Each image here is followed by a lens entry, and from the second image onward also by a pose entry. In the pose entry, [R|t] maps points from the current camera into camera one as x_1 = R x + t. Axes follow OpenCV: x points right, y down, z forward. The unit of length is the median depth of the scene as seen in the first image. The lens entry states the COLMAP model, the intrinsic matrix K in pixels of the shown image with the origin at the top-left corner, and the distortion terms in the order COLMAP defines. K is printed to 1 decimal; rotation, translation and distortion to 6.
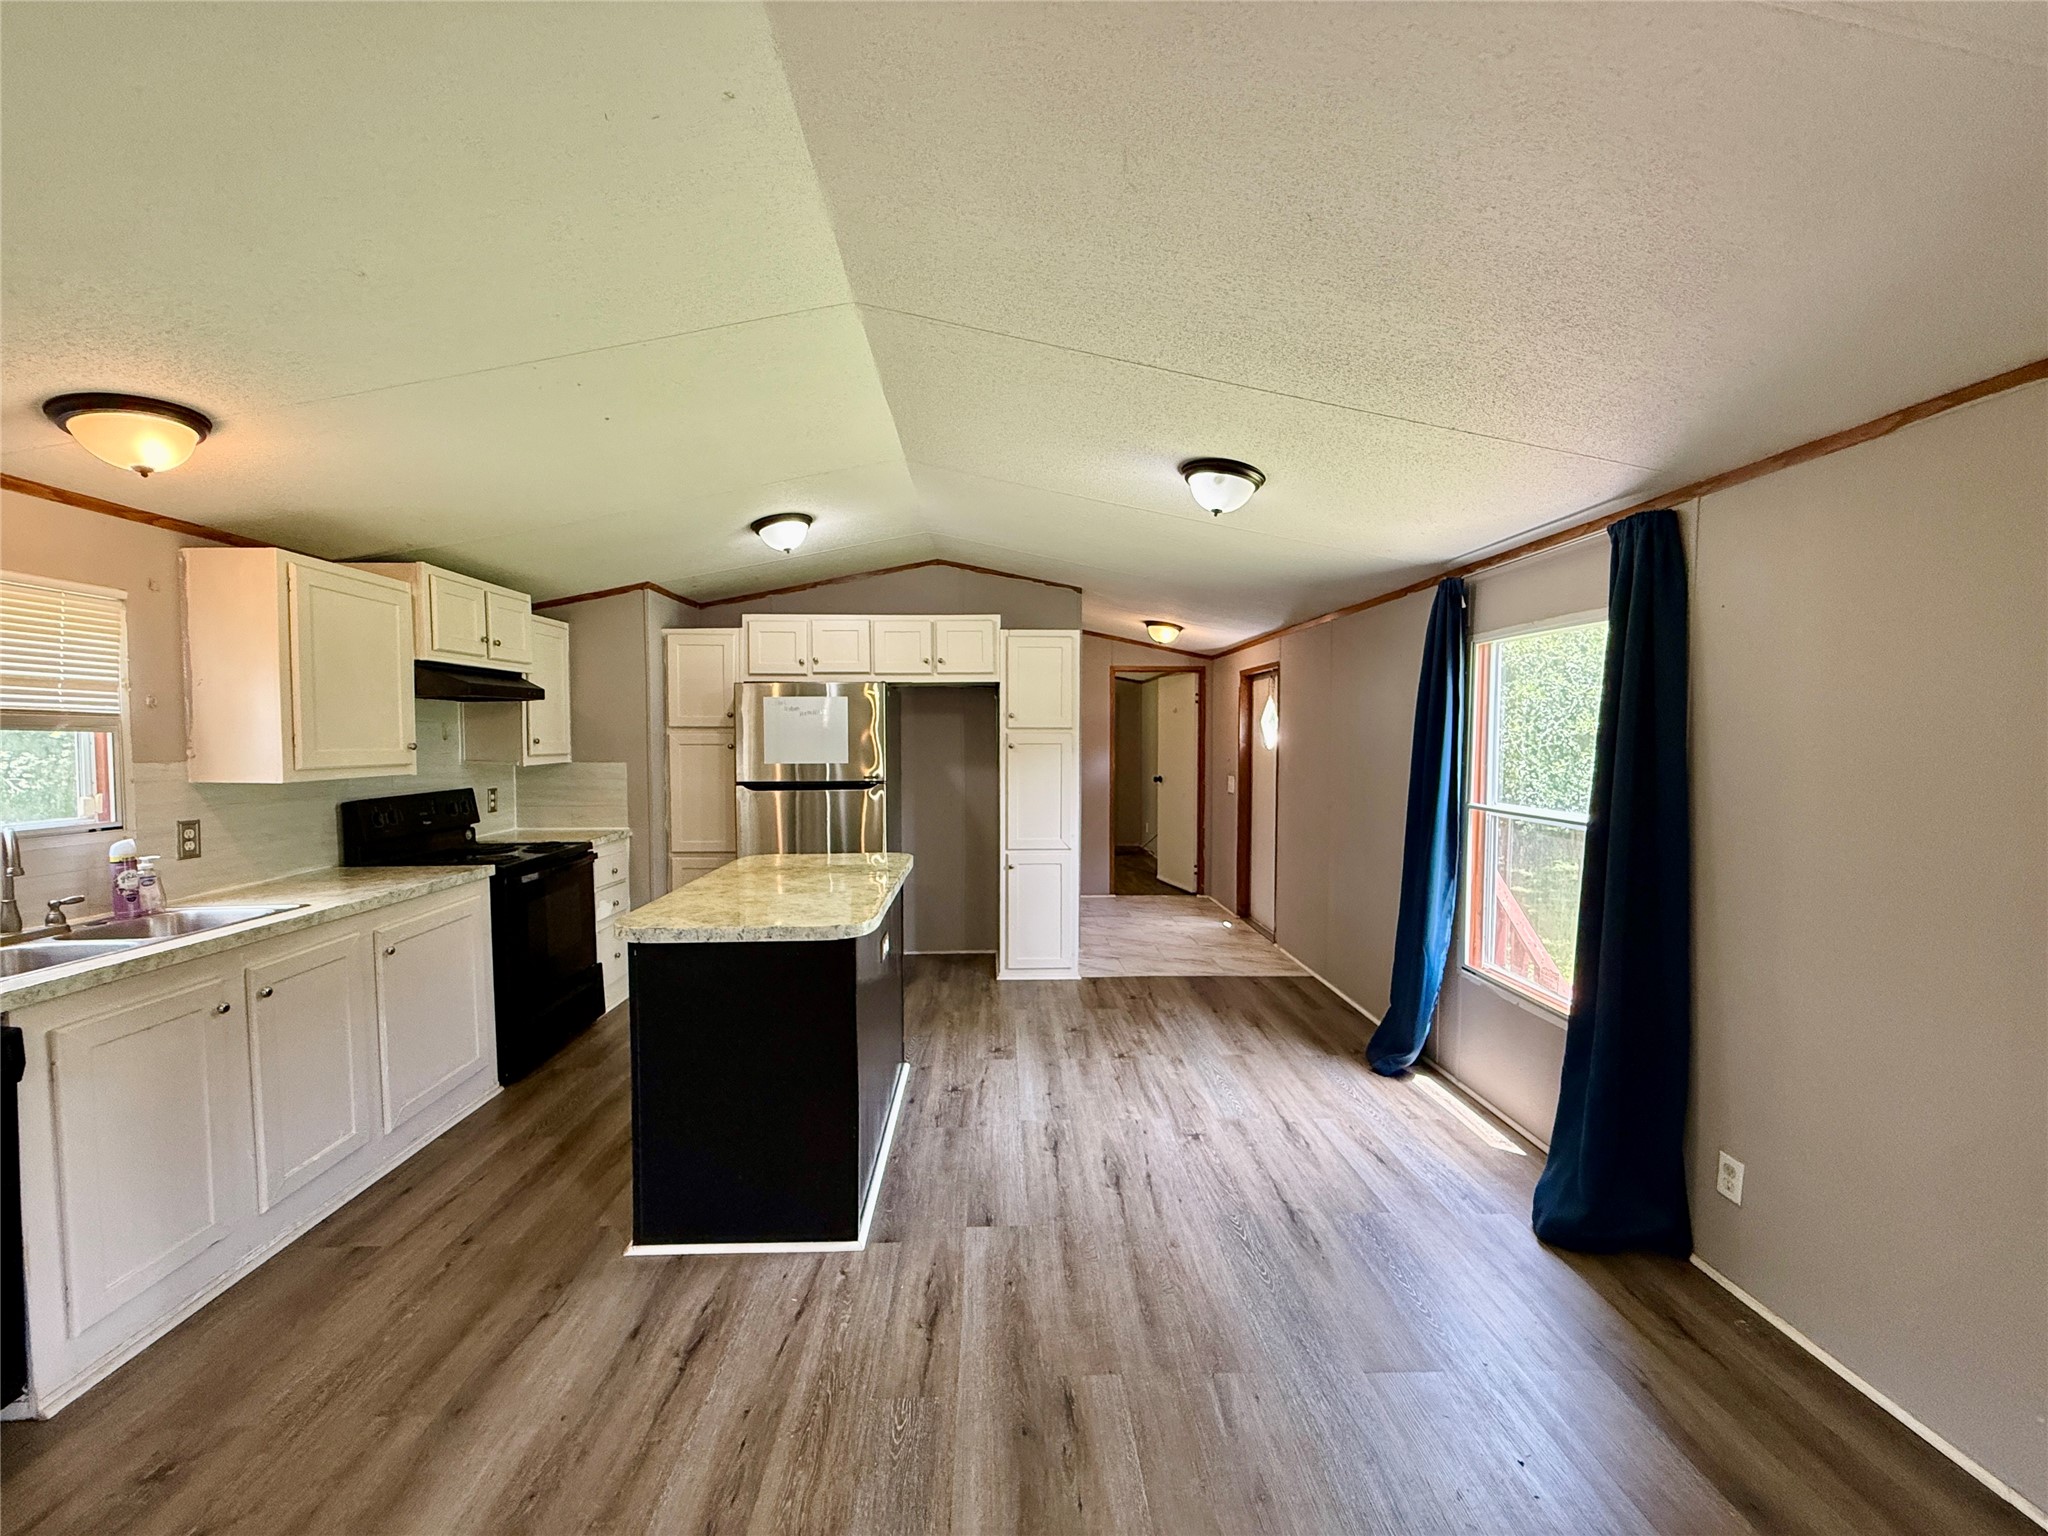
lens RADIAL K [[817.9, 0, 1017.1], [0, 817.9, 766.0], [0, 0, 1]] dist [-0.001850, 0.000503]
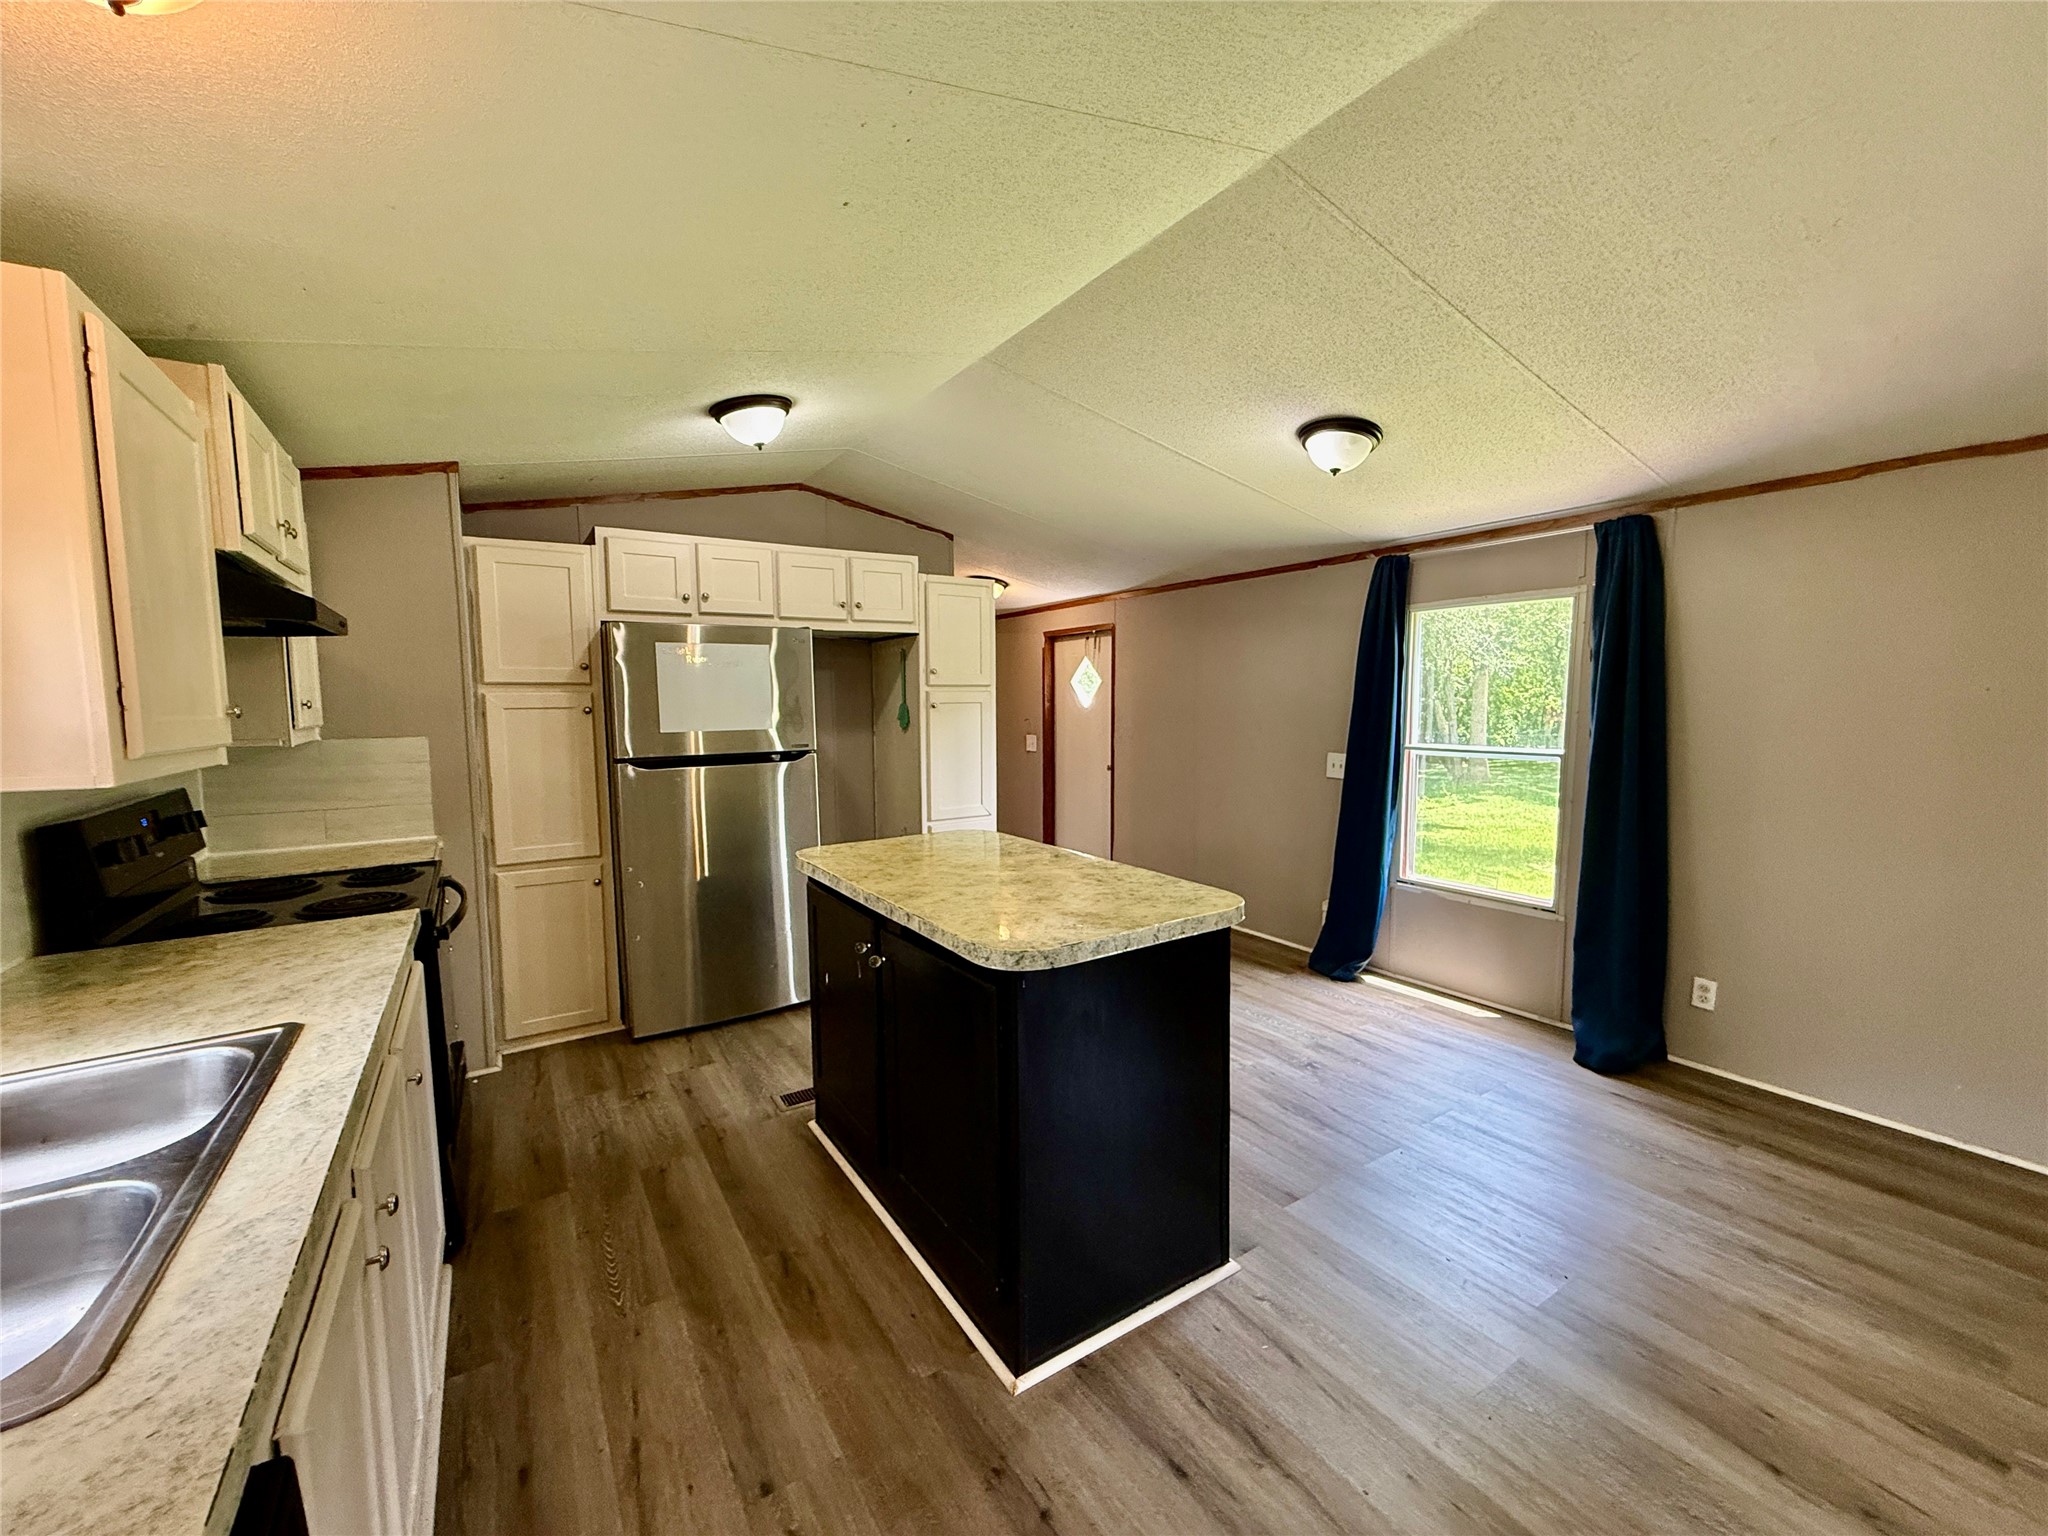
lens RADIAL K [[817.9, 0, 1018.3], [0, 817.9, 766.1], [0, 0, 1]] dist [-0.001850, 0.000503]
pose [[0.855481, -0.050789, 0.515337, -0.551578], [0.029433, 0.998339, 0.049531, 0.000397], [-0.516996, -0.027205, 0.855555, 0.259088]]
